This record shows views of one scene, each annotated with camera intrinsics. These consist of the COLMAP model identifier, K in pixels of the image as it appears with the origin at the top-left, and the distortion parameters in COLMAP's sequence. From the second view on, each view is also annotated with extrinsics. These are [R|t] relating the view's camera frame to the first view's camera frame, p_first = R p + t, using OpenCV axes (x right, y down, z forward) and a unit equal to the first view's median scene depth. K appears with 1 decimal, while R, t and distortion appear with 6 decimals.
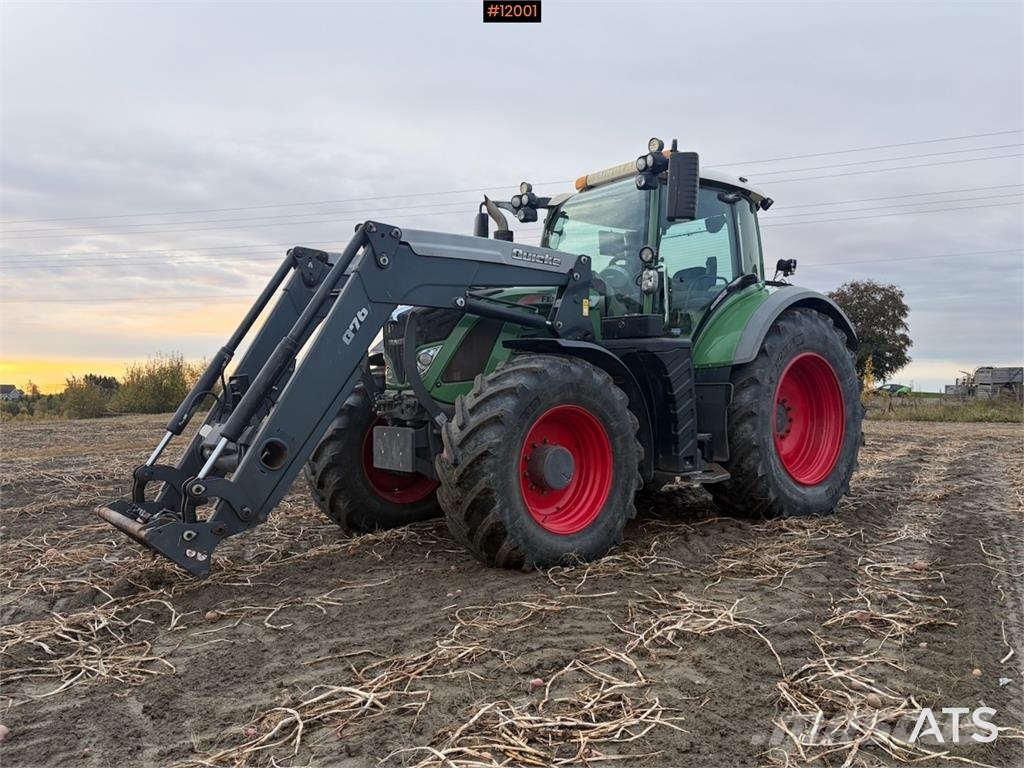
lens RADIAL K [[766.2, 0, 519.8], [0, 766.2, 384.7], [0, 0, 1]] dist [0.101618, -0.157309]
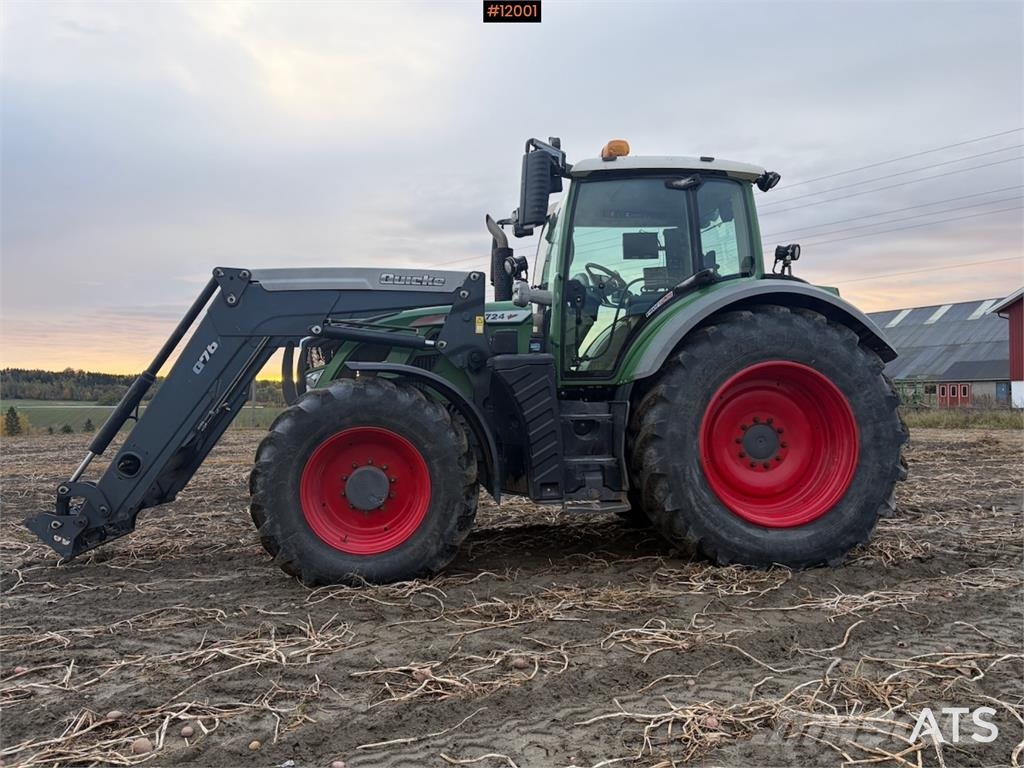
lens RADIAL K [[766.2, 0, 519.8], [0, 766.2, 384.7], [0, 0, 1]] dist [0.101618, -0.157309]
pose [[0.845394, -0.018381, -0.533827, 0.734847], [0.012437, 0.999814, -0.014730, -0.011086], [0.533998, 0.005814, 0.845466, 0.233318]]
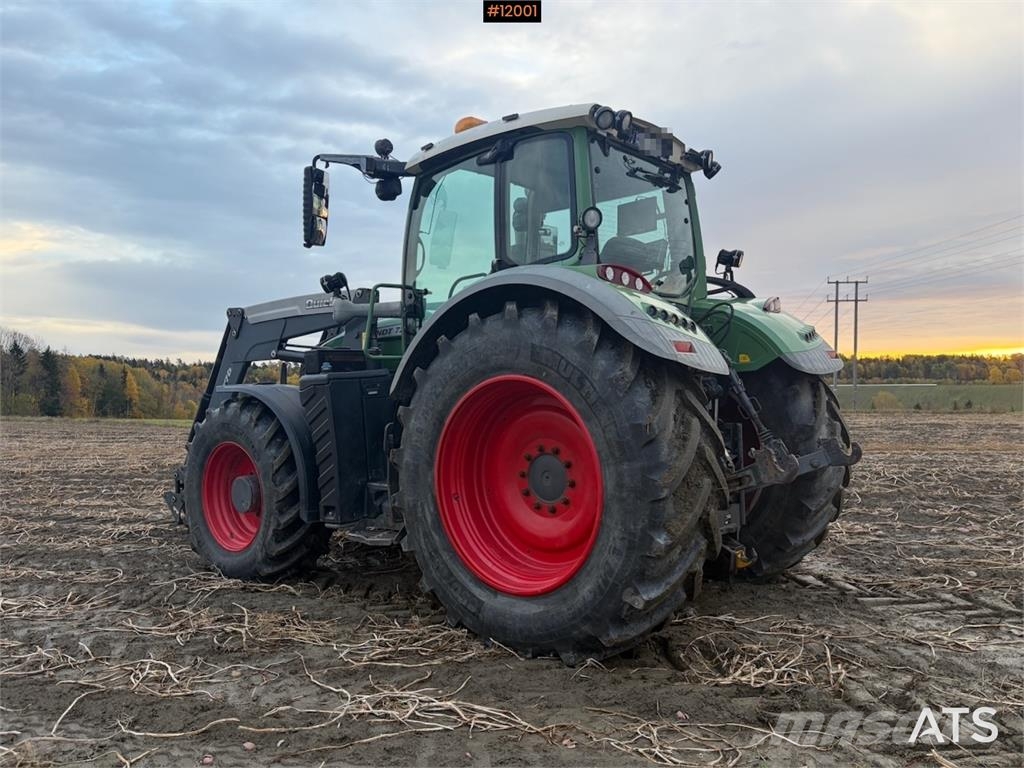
lens RADIAL K [[766.2, 0, 519.8], [0, 766.2, 384.7], [0, 0, 1]] dist [0.101618, -0.157309]
pose [[0.192074, -0.010062, -0.981329, 1.236177], [0.029974, 0.999541, -0.004382, -0.039315], [0.980923, -0.028572, 0.192288, 1.140389]]
